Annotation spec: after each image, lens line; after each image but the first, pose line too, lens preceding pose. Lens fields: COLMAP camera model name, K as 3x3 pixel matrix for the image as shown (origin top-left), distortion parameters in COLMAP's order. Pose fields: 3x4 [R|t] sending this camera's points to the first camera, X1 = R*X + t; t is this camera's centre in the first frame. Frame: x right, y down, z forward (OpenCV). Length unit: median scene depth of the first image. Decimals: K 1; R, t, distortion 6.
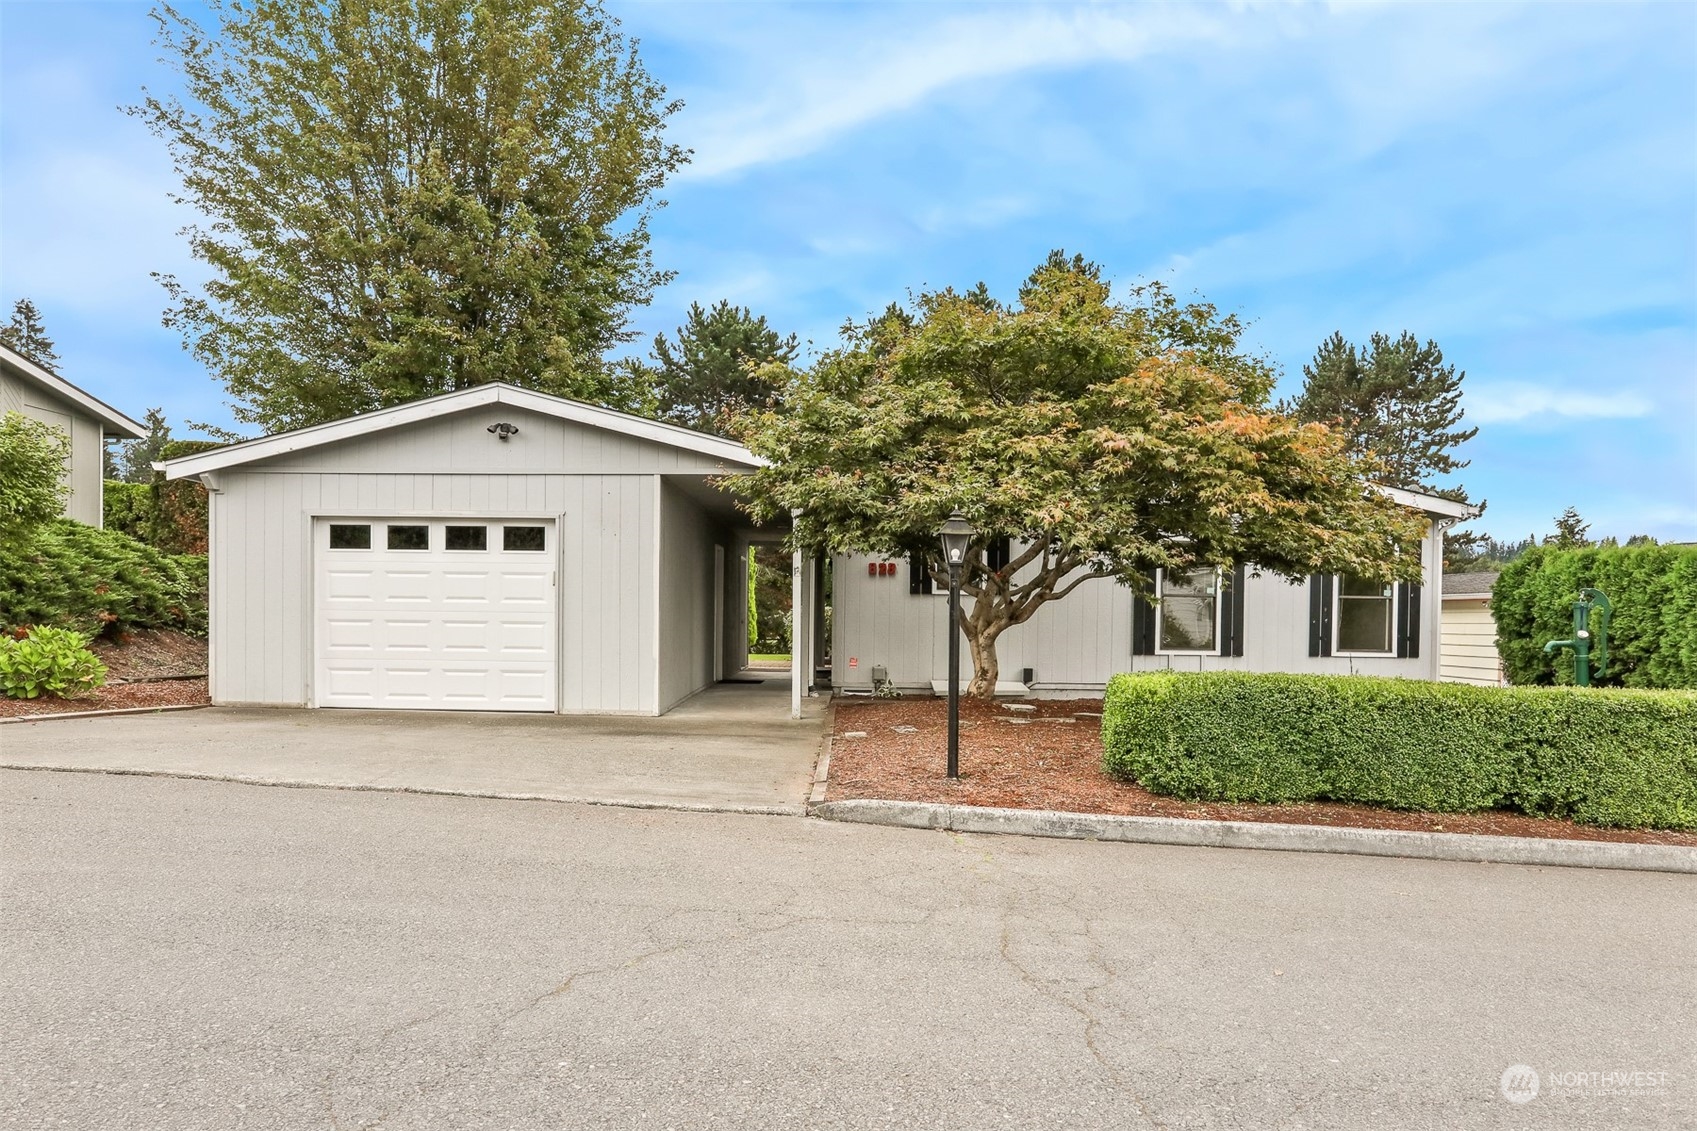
lens RADIAL K [[1136.2, 0, 847.7], [0, 1136.2, 620.2], [0, 0, 1]] dist [-0.005740, -0.000169]
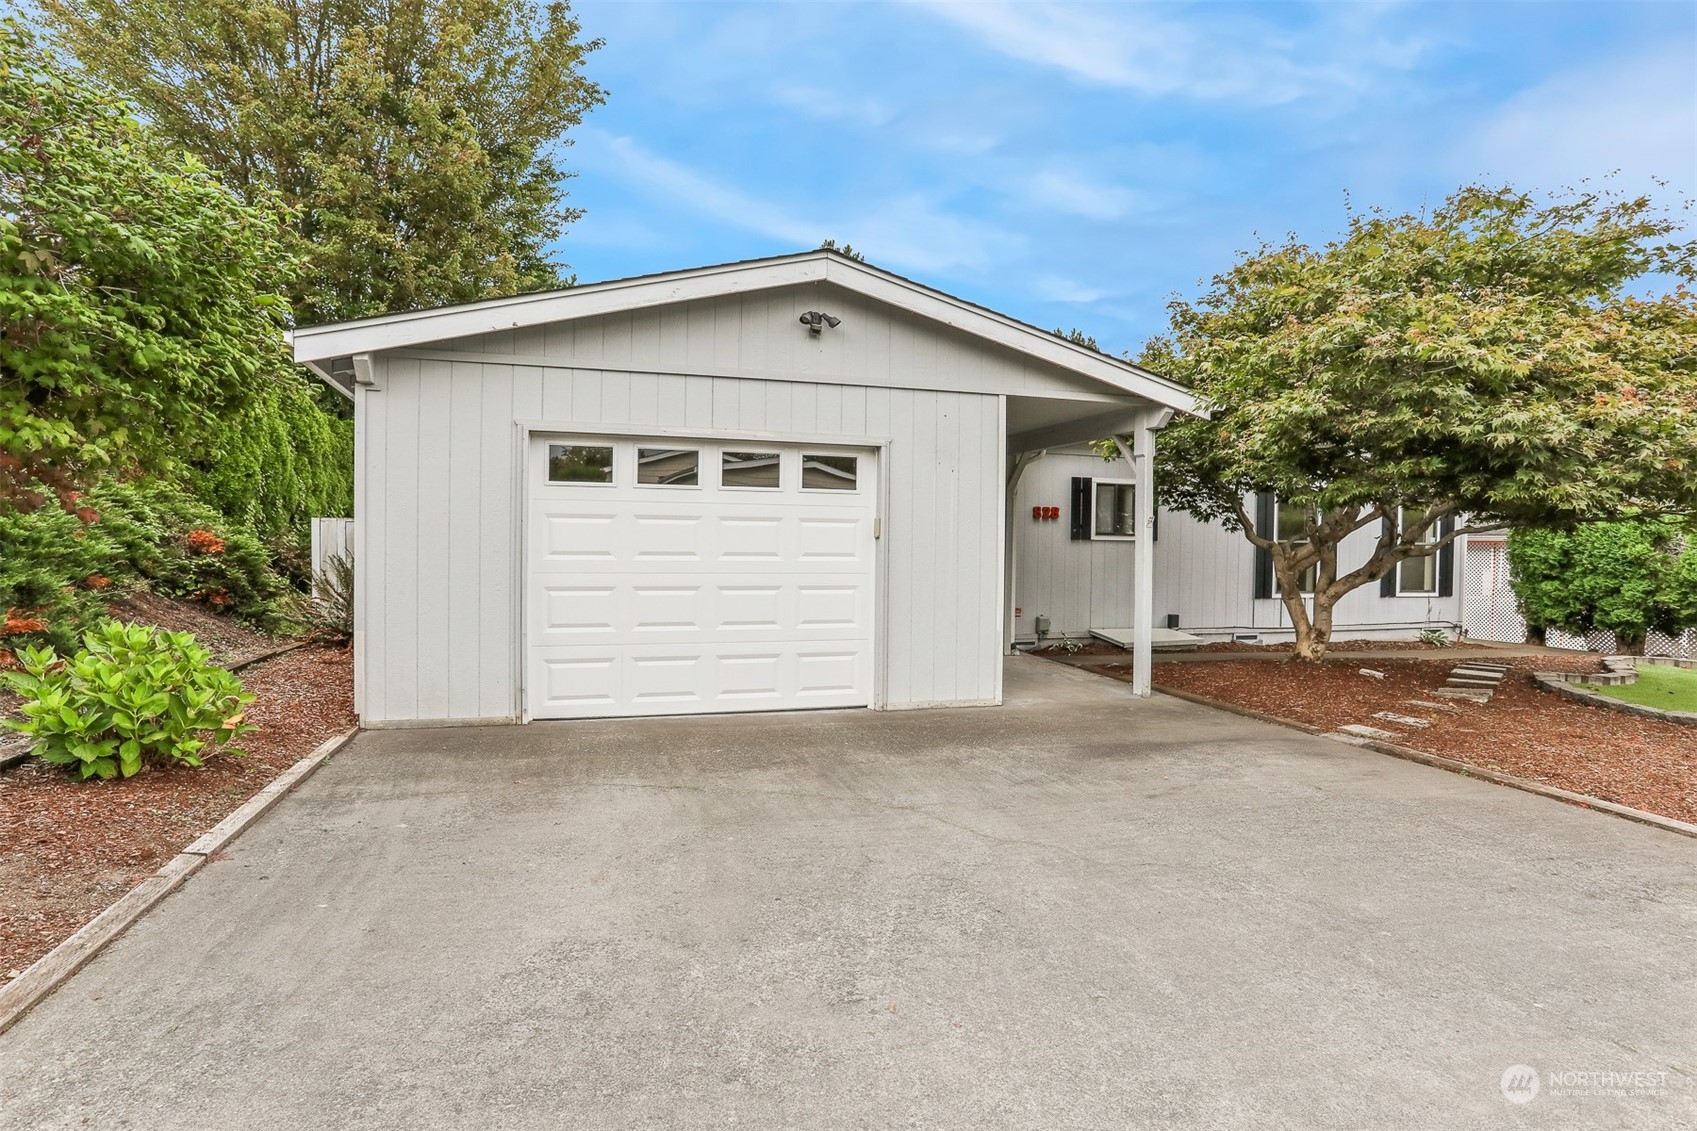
lens RADIAL K [[890.6, 0, 848.5], [0, 890.6, 565.5], [0, 0, 1]] dist [-0.044407, 0.029205]
pose [[0.947770, -0.007706, 0.318862, -0.456149], [-0.001856, 0.999558, 0.029673, -0.029628], [-0.318950, -0.028715, 0.947337, 0.451673]]
